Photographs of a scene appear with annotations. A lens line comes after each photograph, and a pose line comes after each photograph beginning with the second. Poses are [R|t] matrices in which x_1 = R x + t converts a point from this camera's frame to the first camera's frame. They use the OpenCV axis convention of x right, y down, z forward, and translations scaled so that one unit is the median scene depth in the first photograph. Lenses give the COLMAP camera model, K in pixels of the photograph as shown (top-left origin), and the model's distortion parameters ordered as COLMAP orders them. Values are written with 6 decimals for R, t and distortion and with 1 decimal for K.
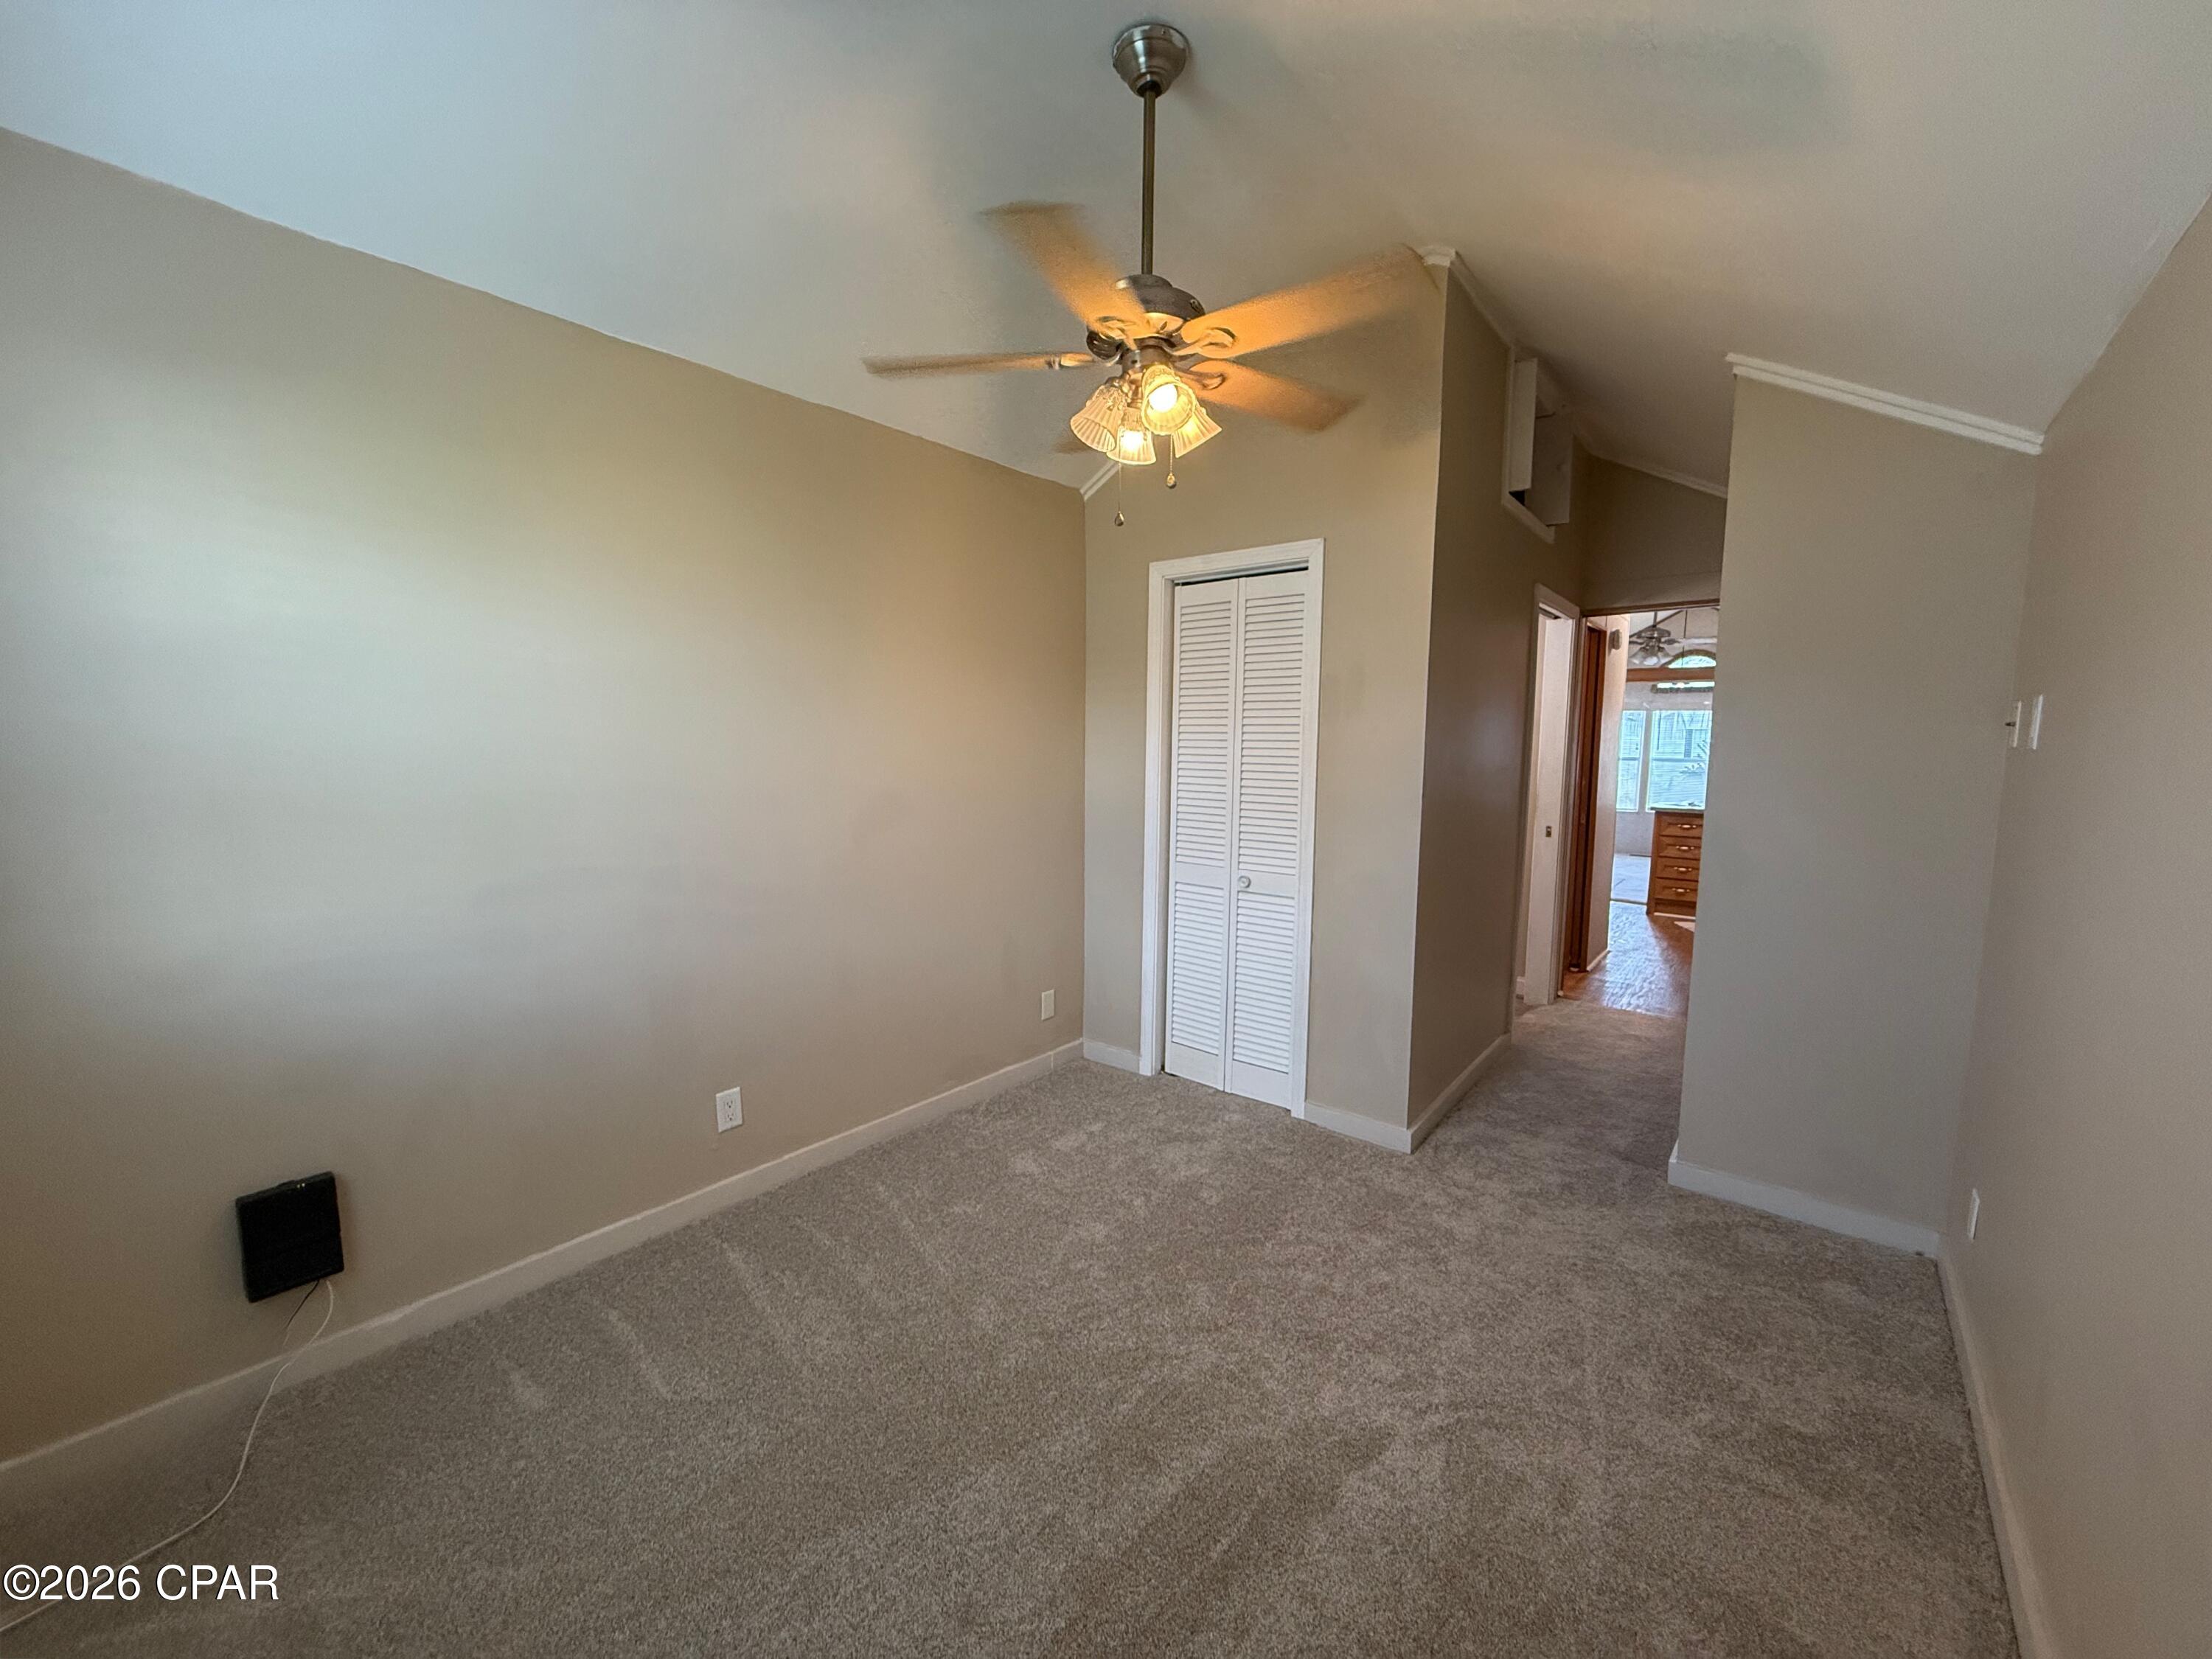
lens RADIAL K [[880.7, 0, 1105.2], [0, 880.7, 832.2], [0, 0, 1]] dist [-0.000967, -0.000010]
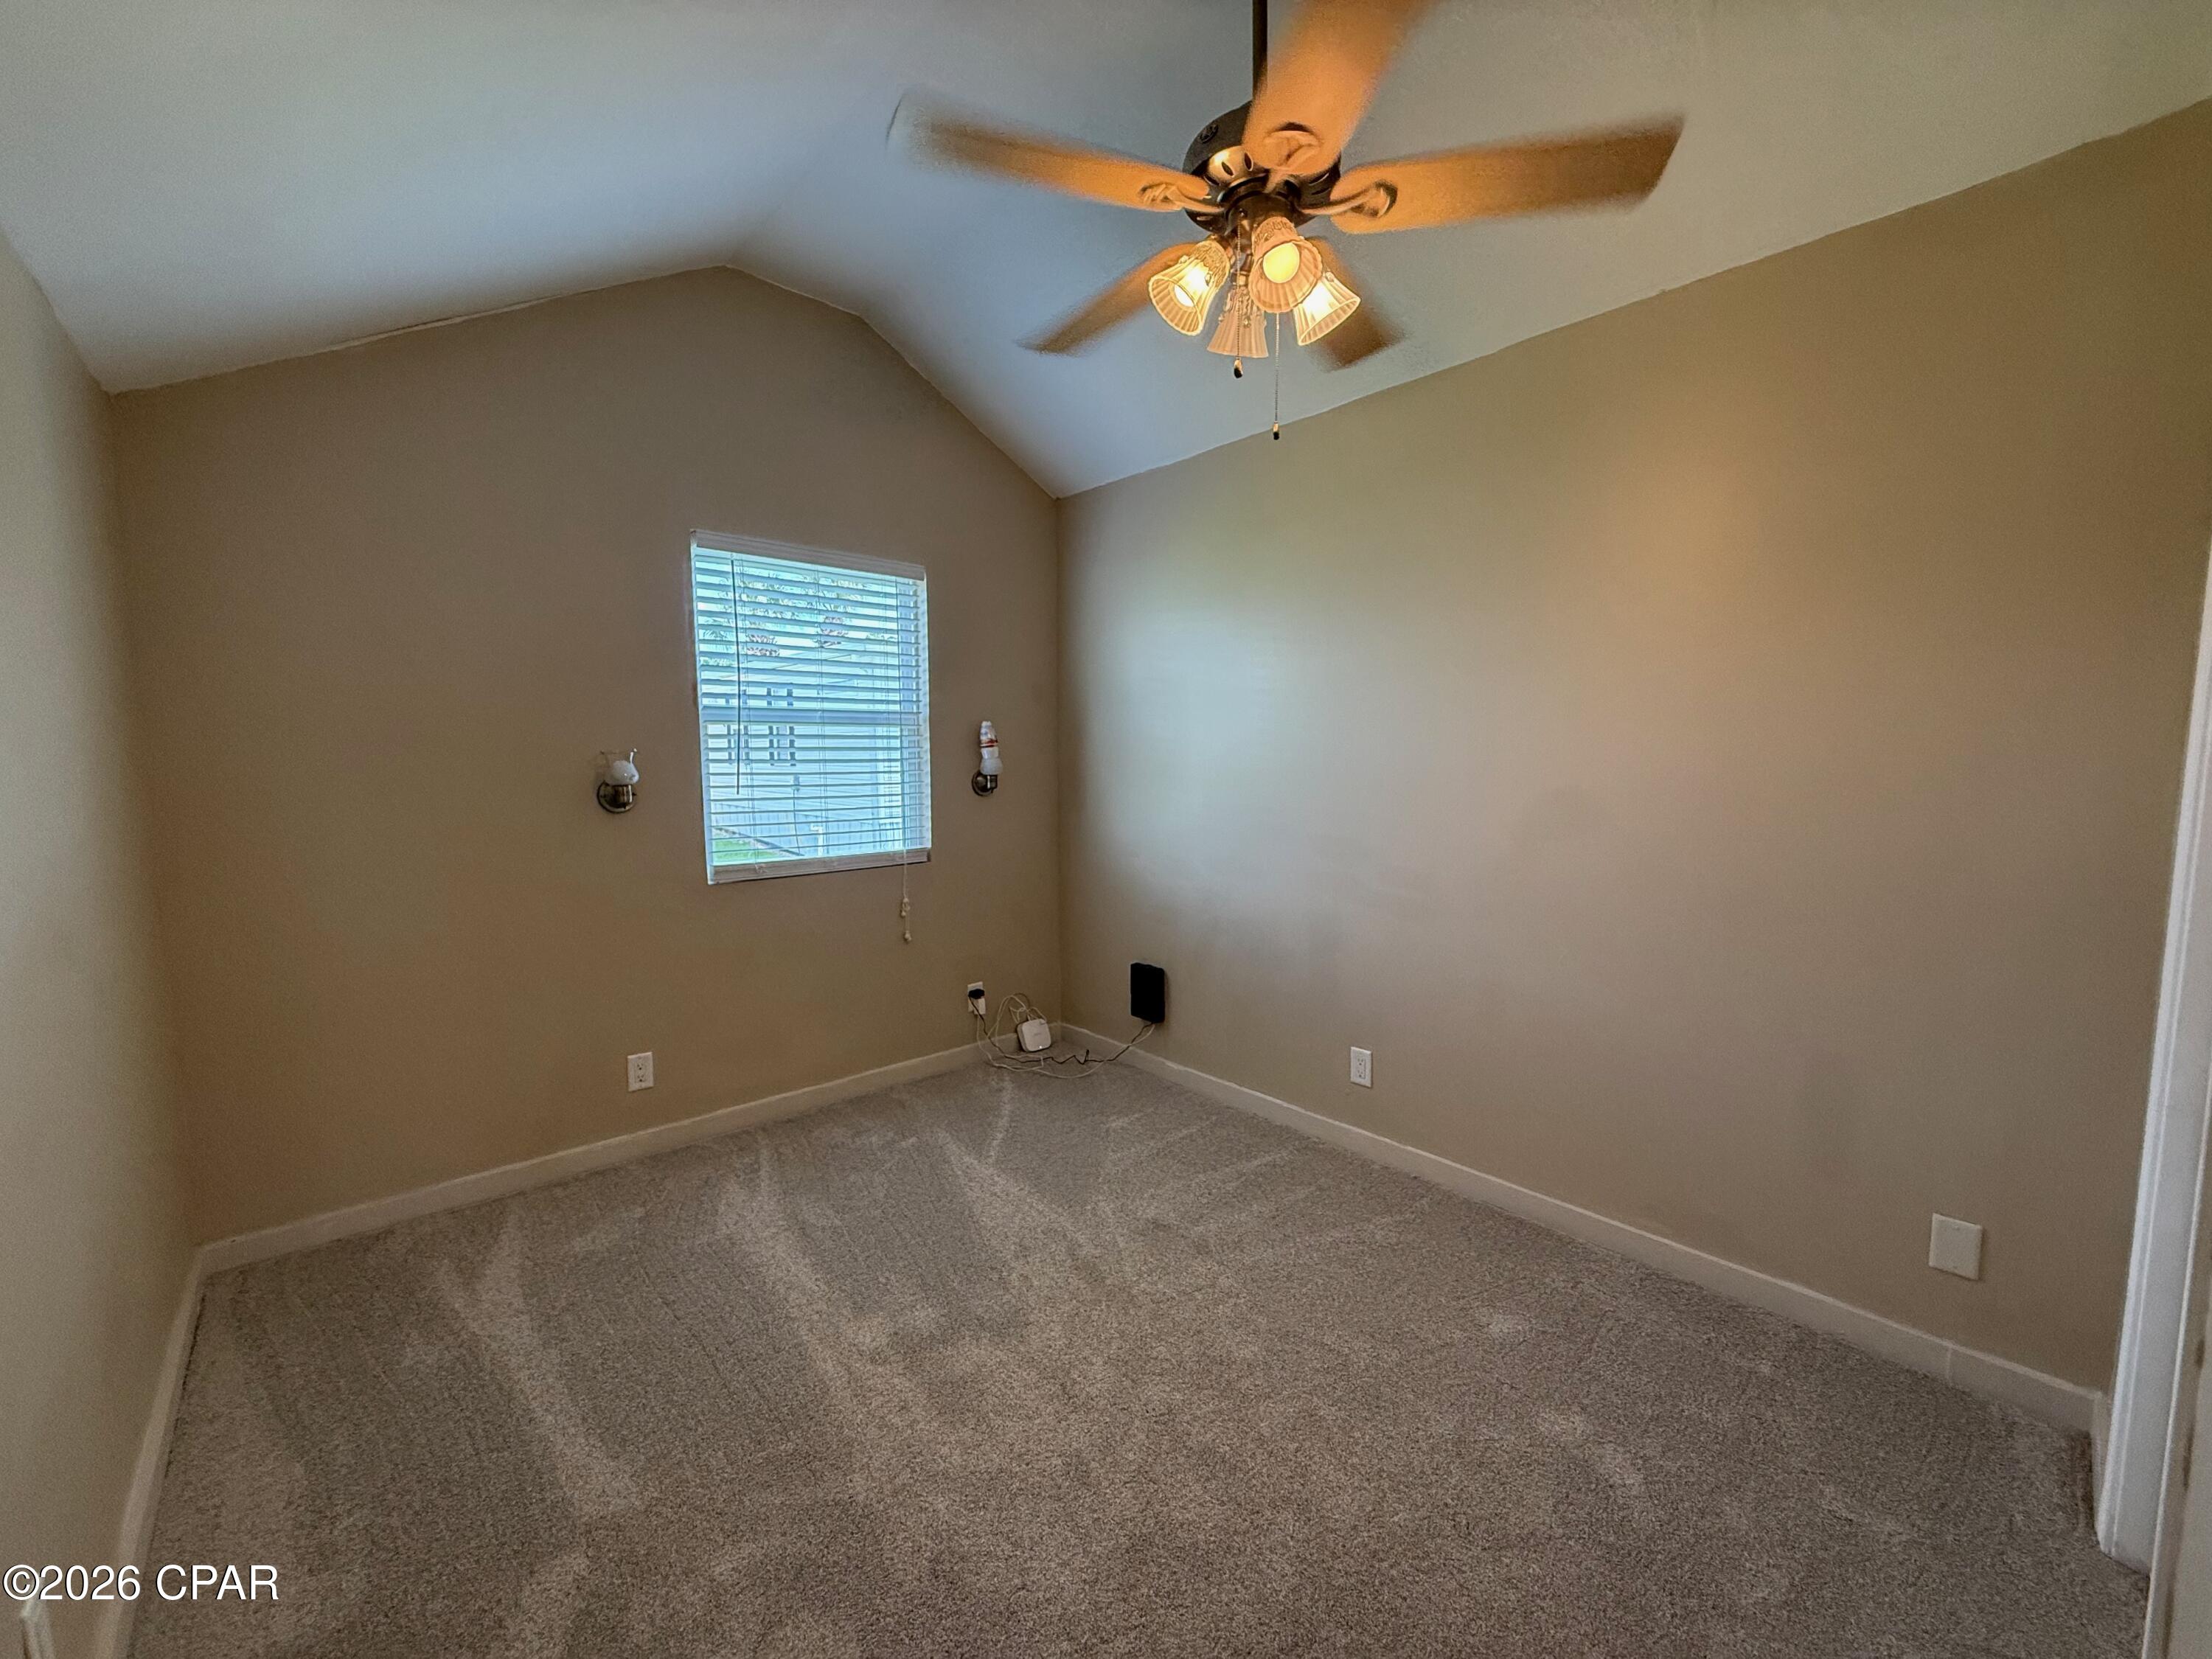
lens RADIAL K [[880.7, 0, 1105.7], [0, 880.7, 828.7], [0, 0, 1]] dist [-0.000967, -0.000010]
pose [[-0.149656, 0.081681, -0.985358, 0.803998], [-0.103182, 0.989850, 0.097725, -0.064100], [0.983339, 0.116296, -0.139709, 0.951386]]
